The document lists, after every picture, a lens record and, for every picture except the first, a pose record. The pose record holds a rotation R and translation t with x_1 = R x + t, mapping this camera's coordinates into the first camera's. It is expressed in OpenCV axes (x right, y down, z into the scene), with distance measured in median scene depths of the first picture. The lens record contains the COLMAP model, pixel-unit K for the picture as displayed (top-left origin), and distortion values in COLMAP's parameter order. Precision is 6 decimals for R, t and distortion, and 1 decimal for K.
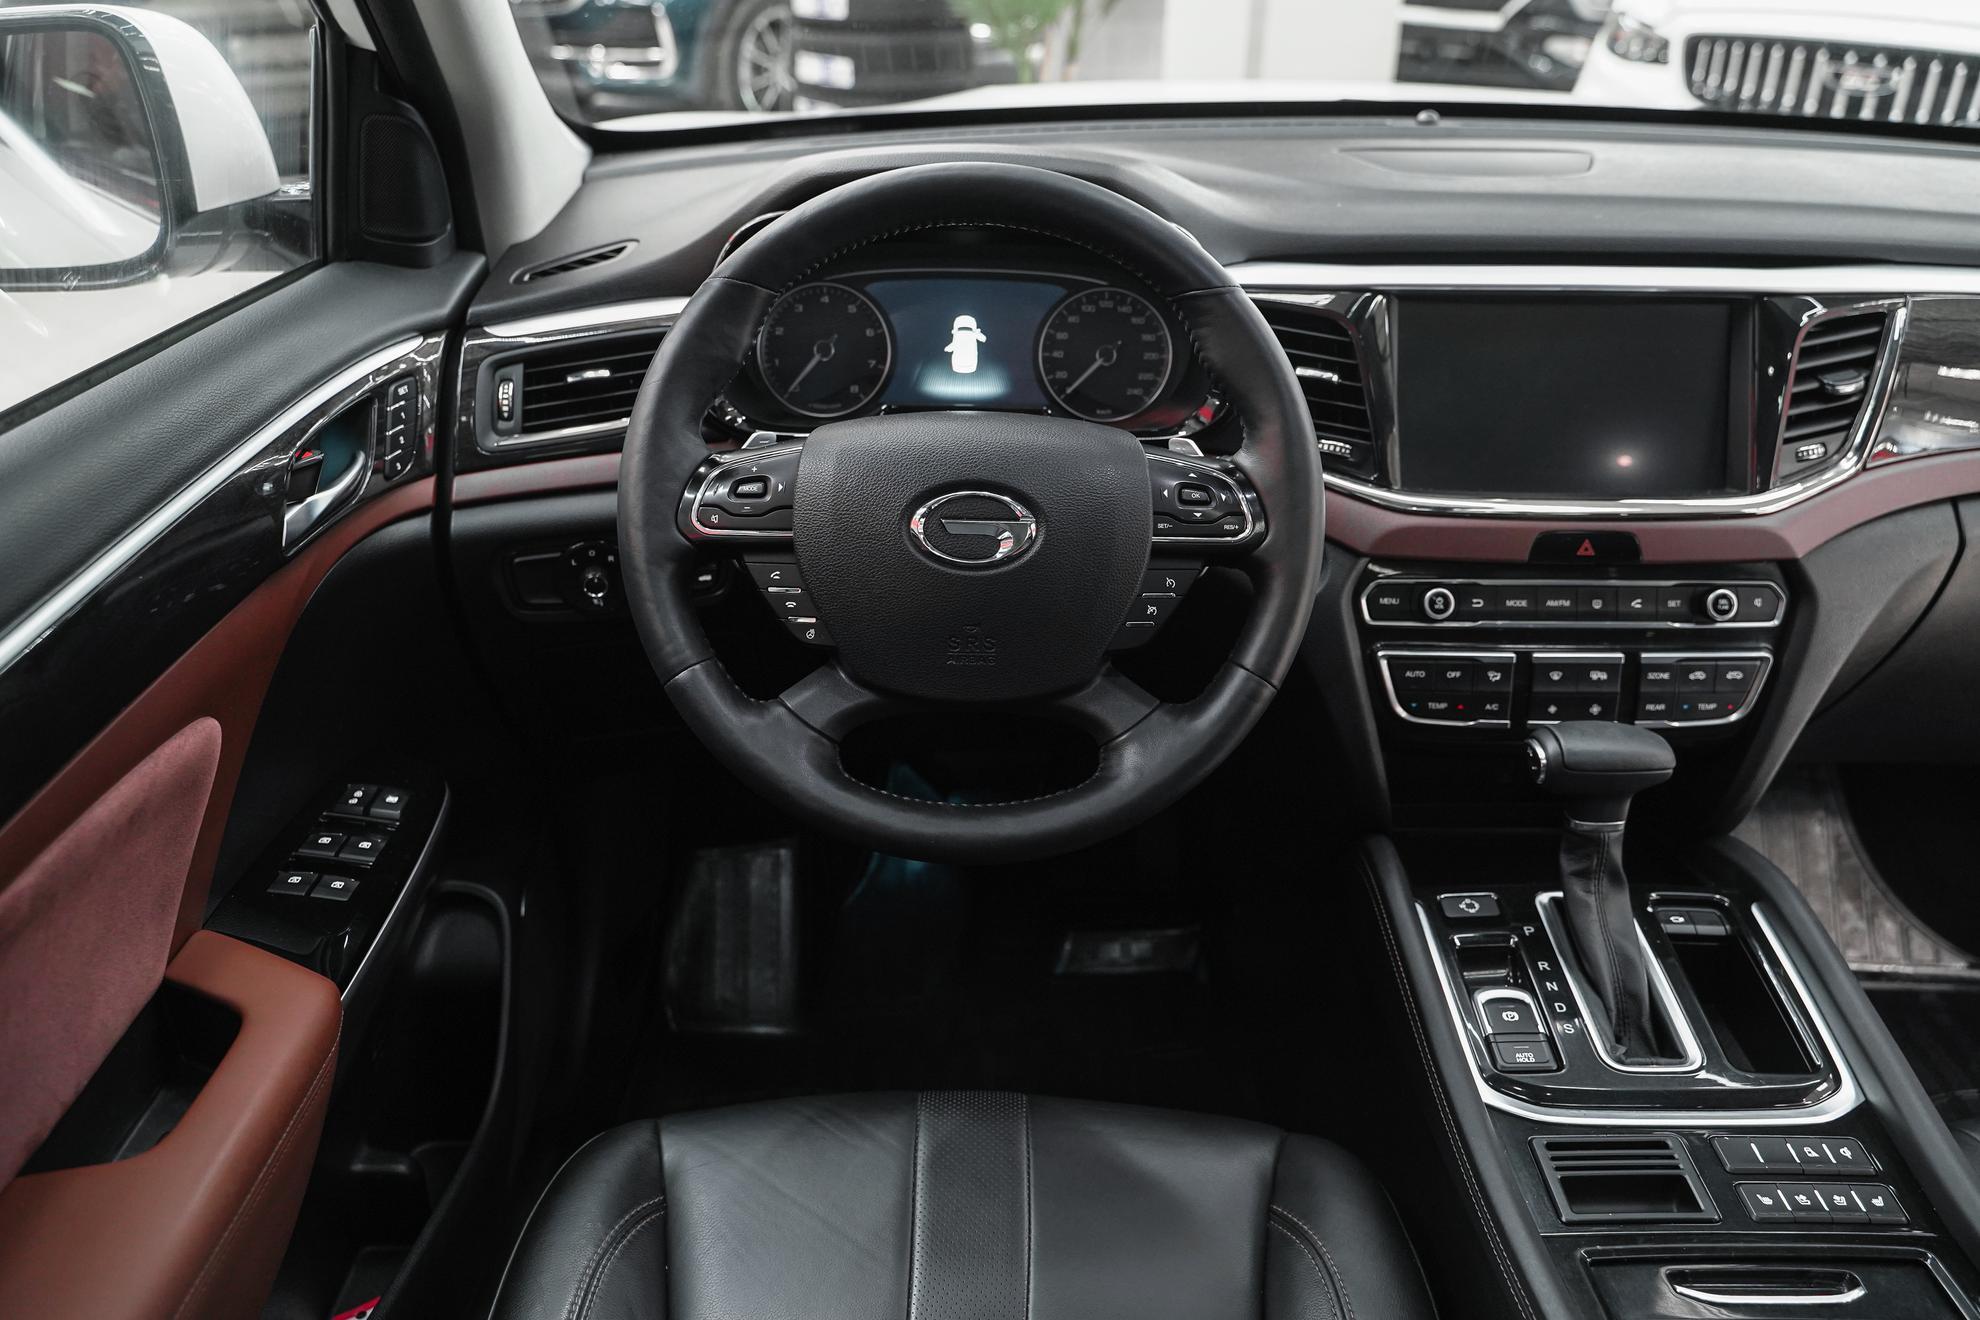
lens RADIAL K [[1608.9, 0, 990.0], [0, 1608.9, 660.0], [0, 0, 1]] dist [-0.013530, 0.005137]
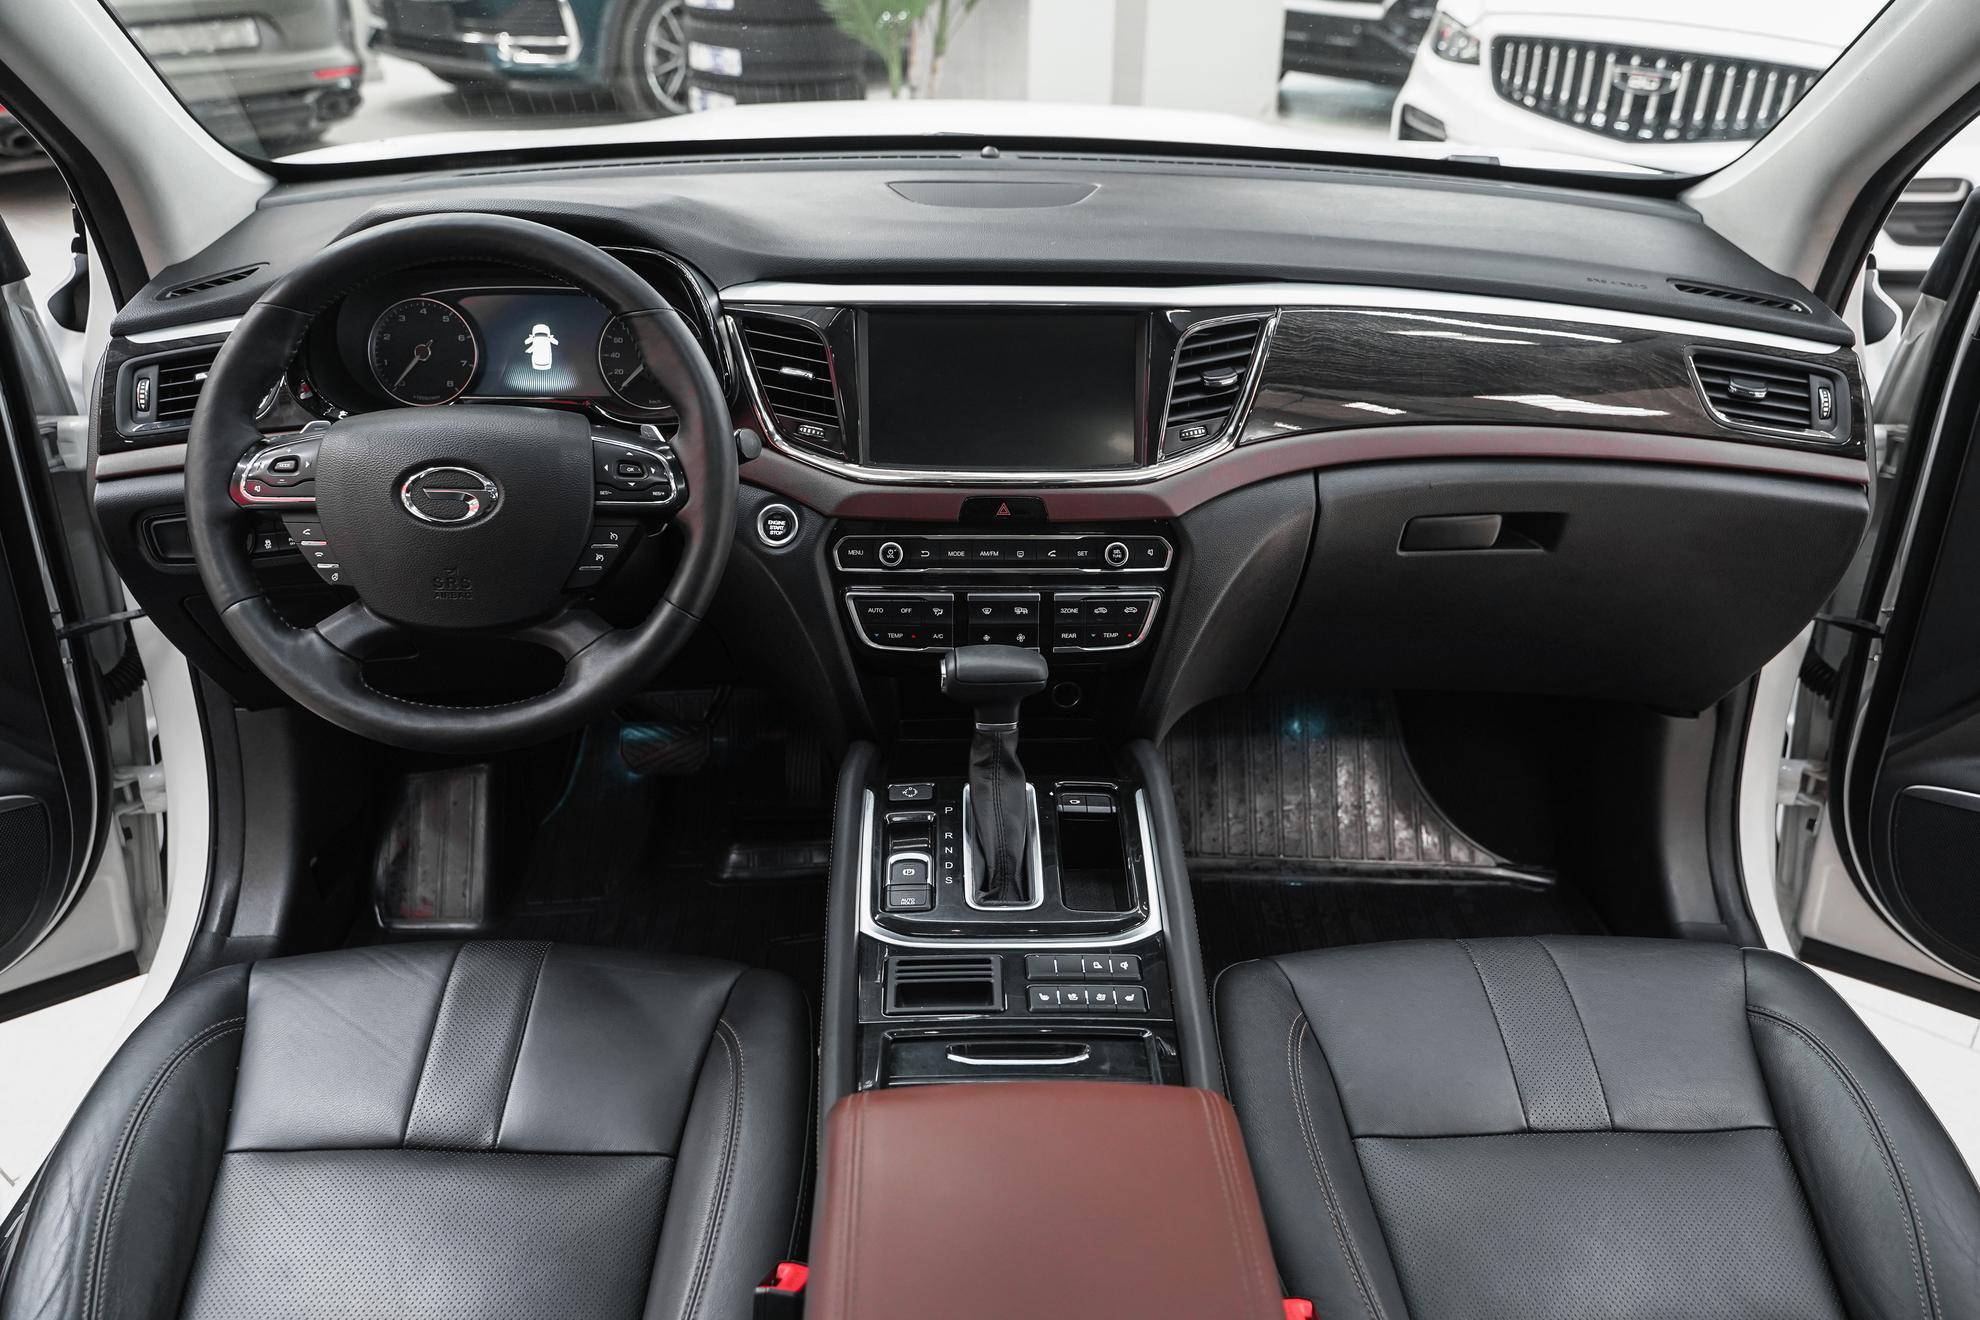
lens RADIAL K [[1606.6, 0, 1010.9], [0, 1606.6, 642.7], [0, 0, 1]] dist [-0.014119, -0.005881]
pose [[0.999515, -0.005799, 0.030581, 0.331948], [0.005603, 0.999963, 0.006502, 0.026648], [-0.030618, -0.006328, 0.999511, -0.263472]]
